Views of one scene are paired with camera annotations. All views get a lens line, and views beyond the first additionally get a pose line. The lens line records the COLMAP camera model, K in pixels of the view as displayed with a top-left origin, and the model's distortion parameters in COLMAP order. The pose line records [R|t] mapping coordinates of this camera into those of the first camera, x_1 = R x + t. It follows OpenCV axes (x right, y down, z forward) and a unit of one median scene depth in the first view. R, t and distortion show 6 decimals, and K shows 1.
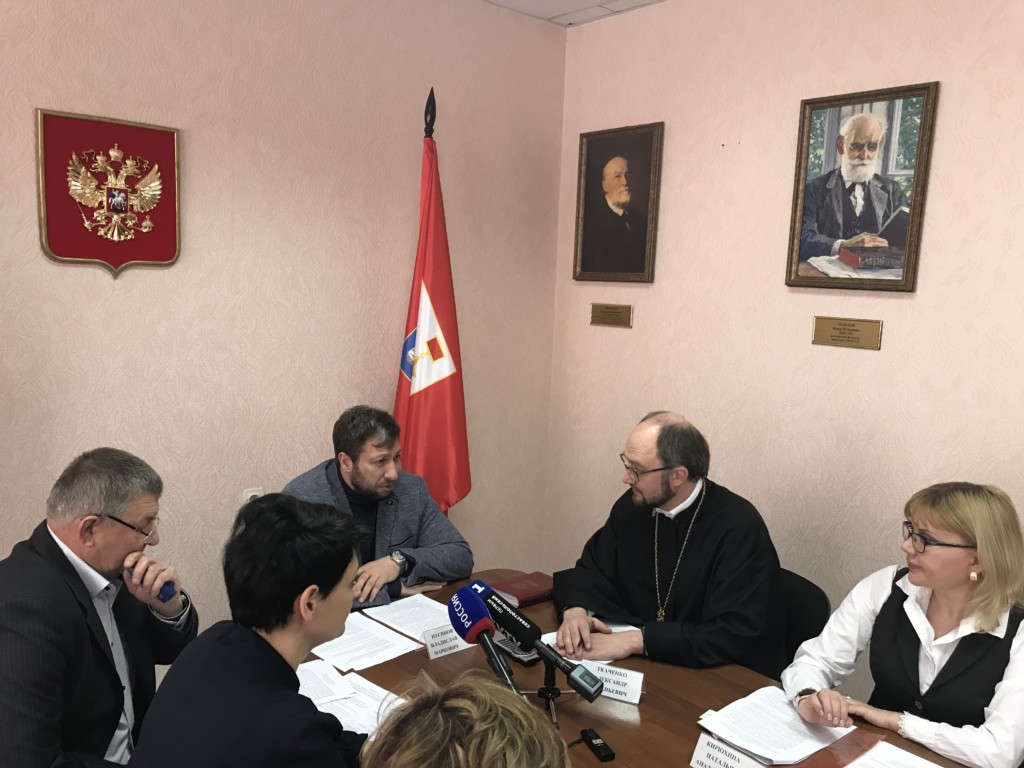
lens RADIAL K [[903.7, 0, 518.7], [0, 903.7, 388.9], [0, 0, 1]] dist [0.117727, -0.012413]
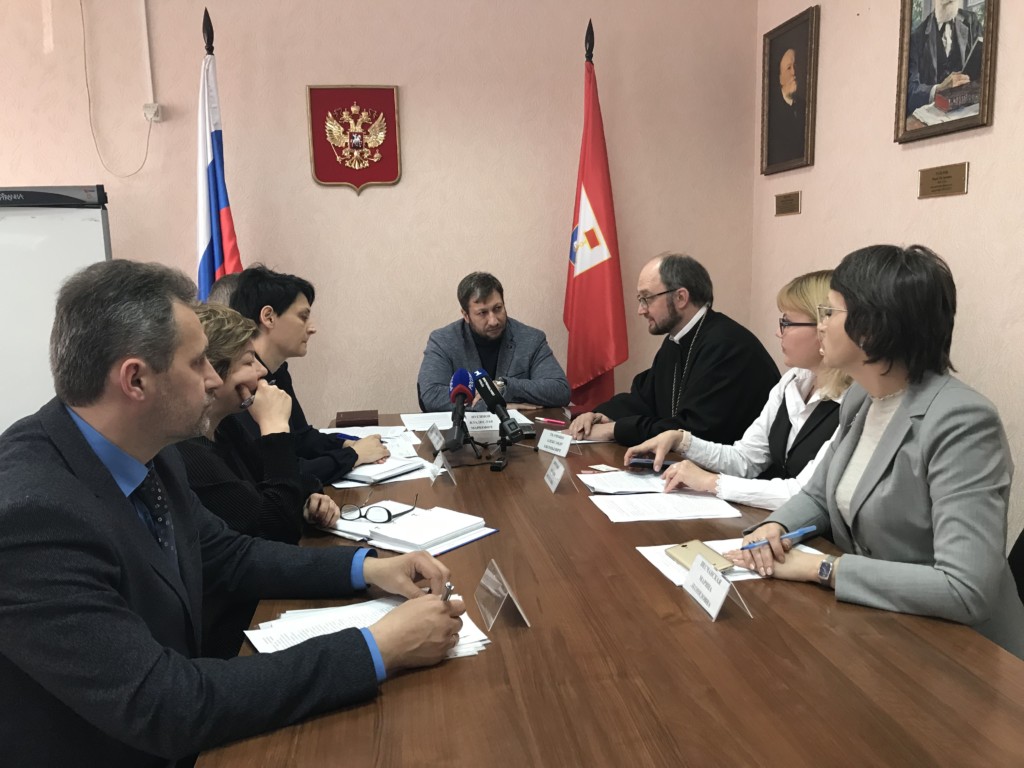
lens RADIAL K [[903.7, 0, 511.2], [0, 903.7, 386.1], [0, 0, 1]] dist [0.117727, -0.012413]
pose [[0.842533, 0.014316, -0.538454, 0.527578], [-0.011441, 0.999897, 0.008684, 0.160938], [0.538523, -0.001156, 0.842610, -0.090332]]
